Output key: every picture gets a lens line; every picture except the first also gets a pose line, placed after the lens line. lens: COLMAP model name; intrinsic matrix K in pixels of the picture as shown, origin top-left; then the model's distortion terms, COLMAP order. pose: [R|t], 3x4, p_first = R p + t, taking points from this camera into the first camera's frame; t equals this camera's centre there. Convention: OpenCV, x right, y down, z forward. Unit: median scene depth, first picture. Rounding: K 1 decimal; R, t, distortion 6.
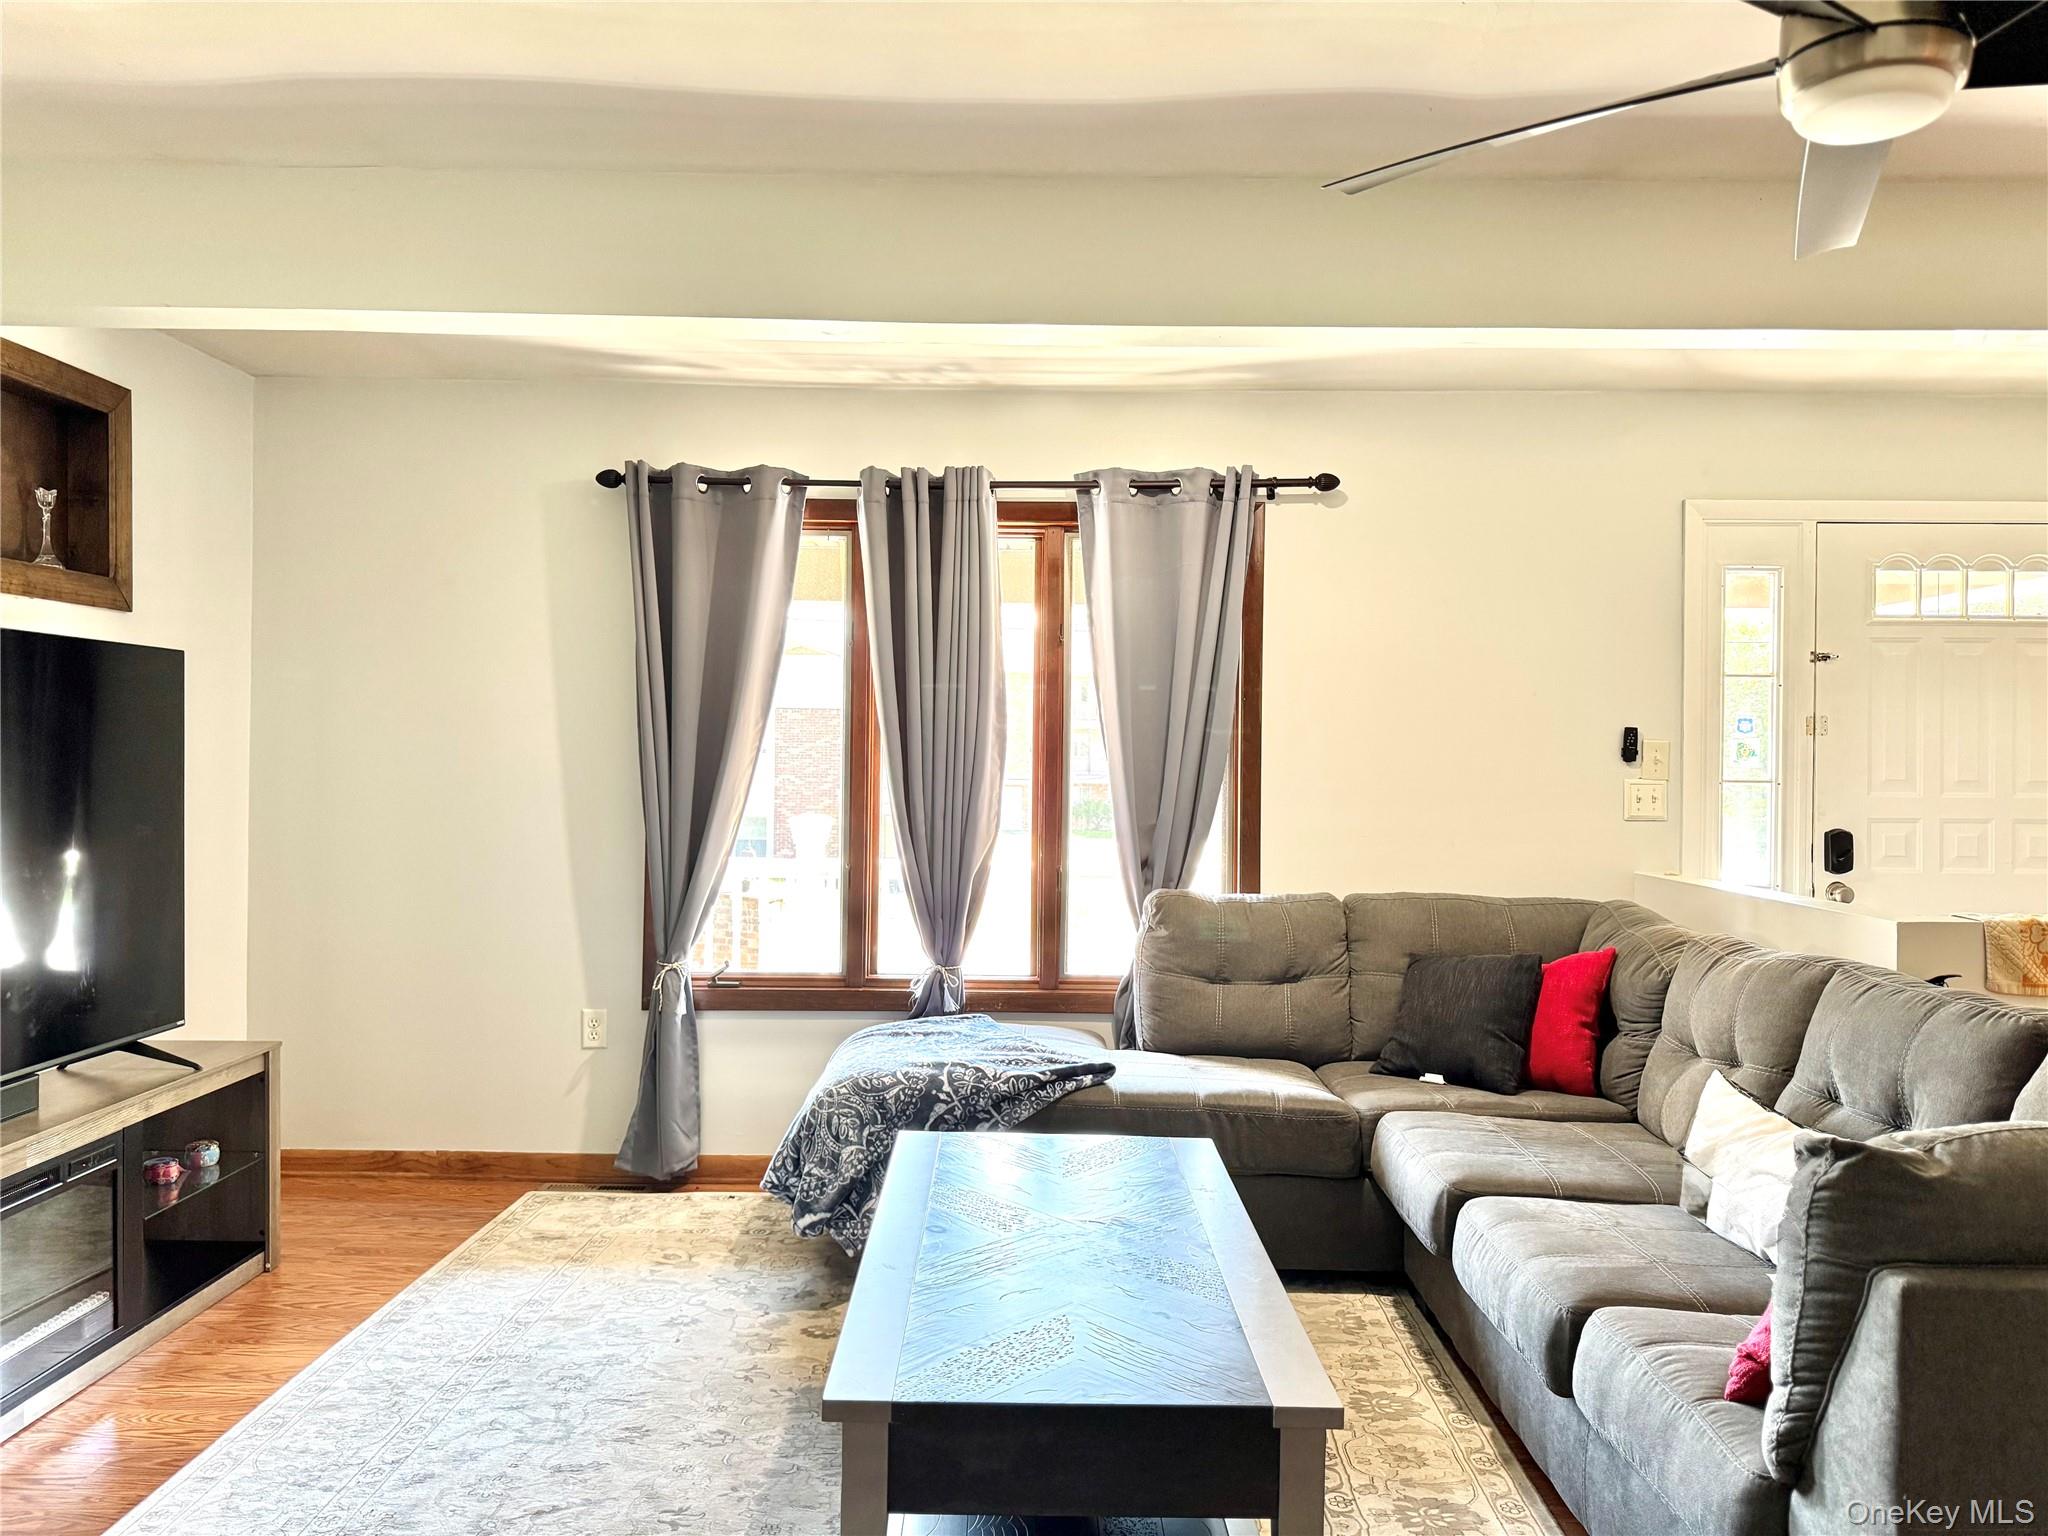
lens RADIAL K [[1429.8, 0, 1024.9], [0, 1429.8, 771.5], [0, 0, 1]] dist [0.101352, -0.151372]
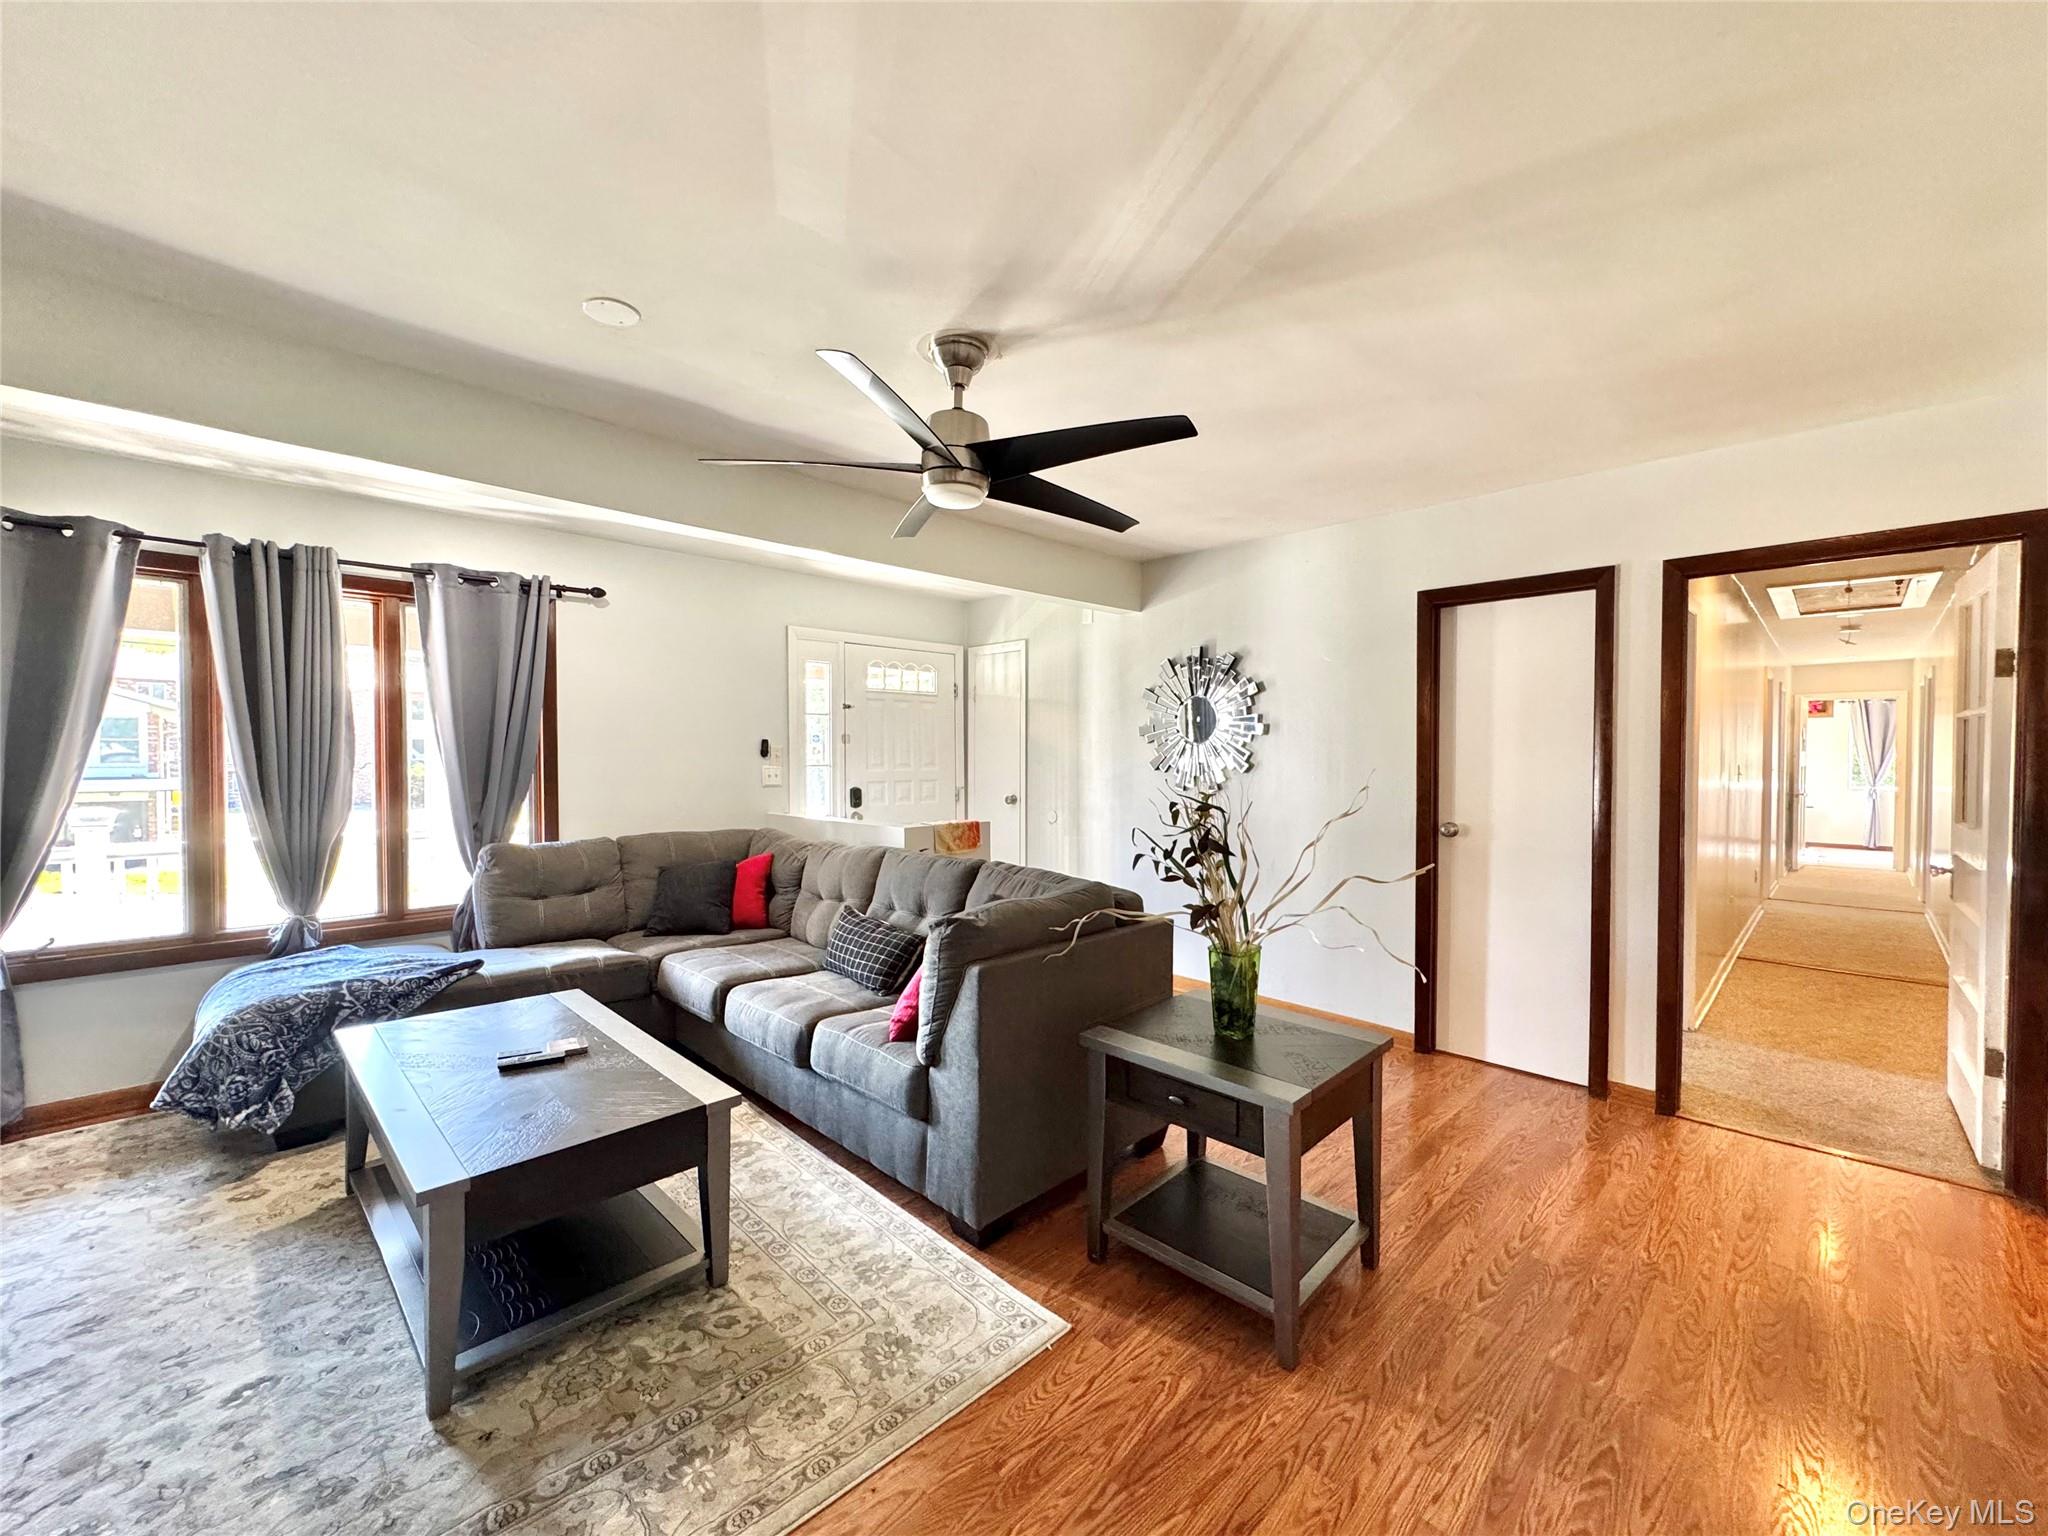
lens RADIAL K [[833.5, 0, 1016.0], [0, 833.5, 766.8], [0, 0, 1]] dist [-0.000416, -0.000097]
pose [[0.702221, -0.022656, 0.711599, -0.146276], [0.011974, 0.999728, 0.020012, -0.011646], [-0.711859, -0.005532, 0.702301, -0.028764]]
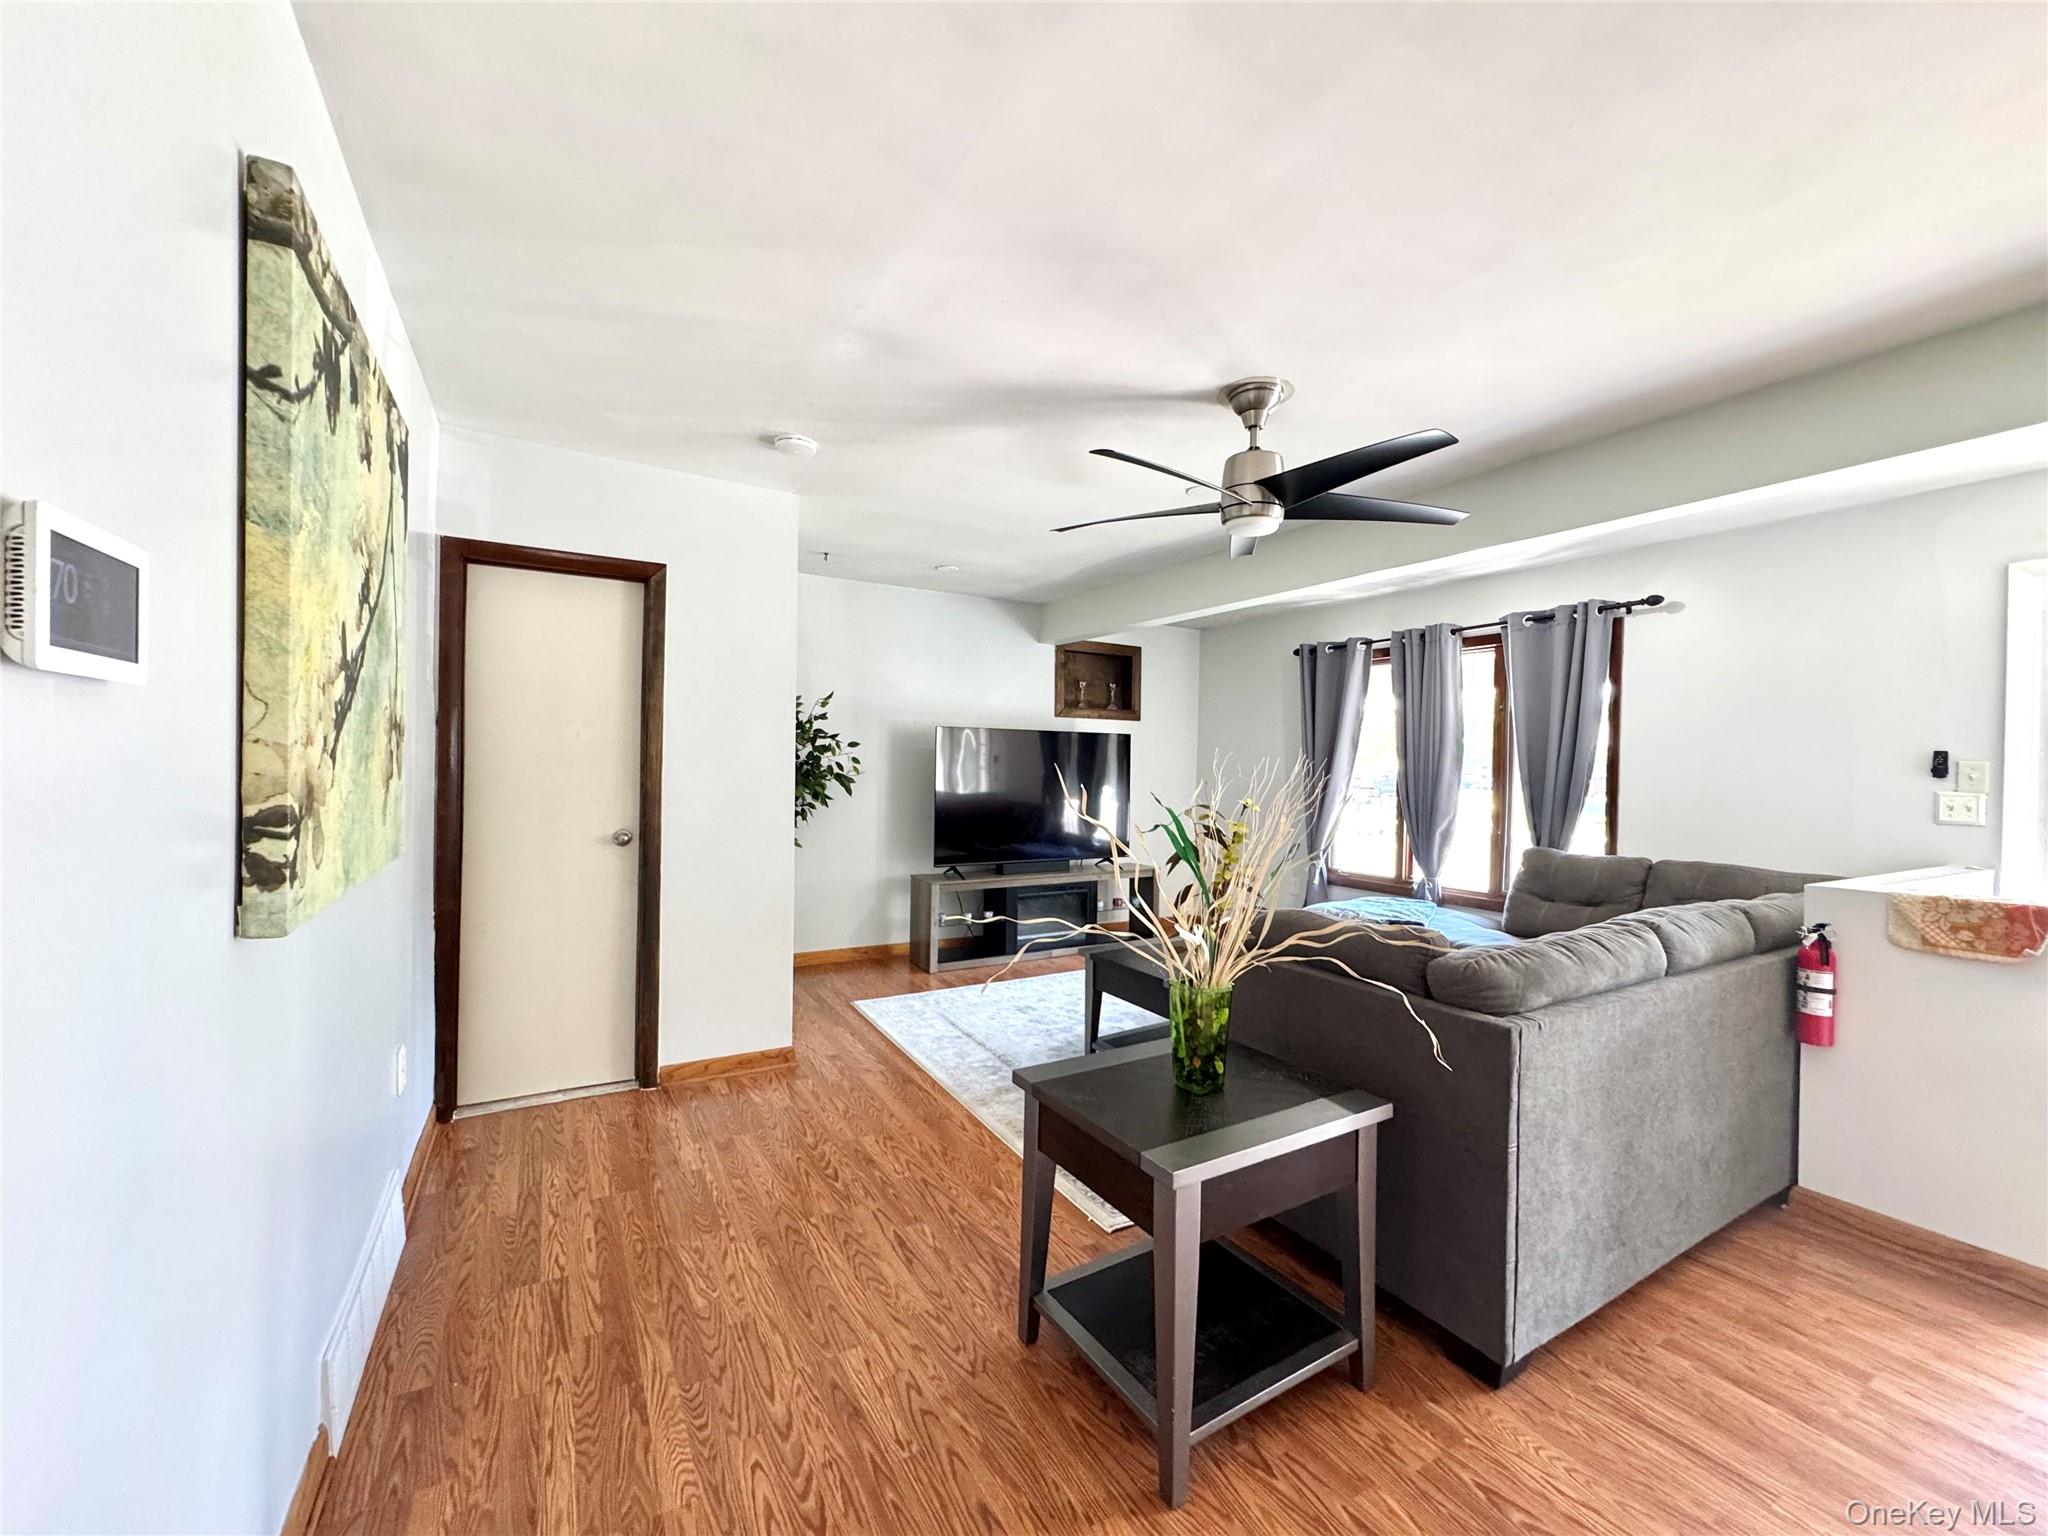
lens RADIAL K [[781.9, 0, 999.5], [0, 781.9, 766.8], [0, 0, 1]] dist [-0.000554, -0.000103]
pose [[0.503471, 0.001590, -0.864011, 0.606584], [-0.019486, 0.999765, -0.009515, 0.006151], [0.863792, 0.021627, 0.503384, -0.058573]]
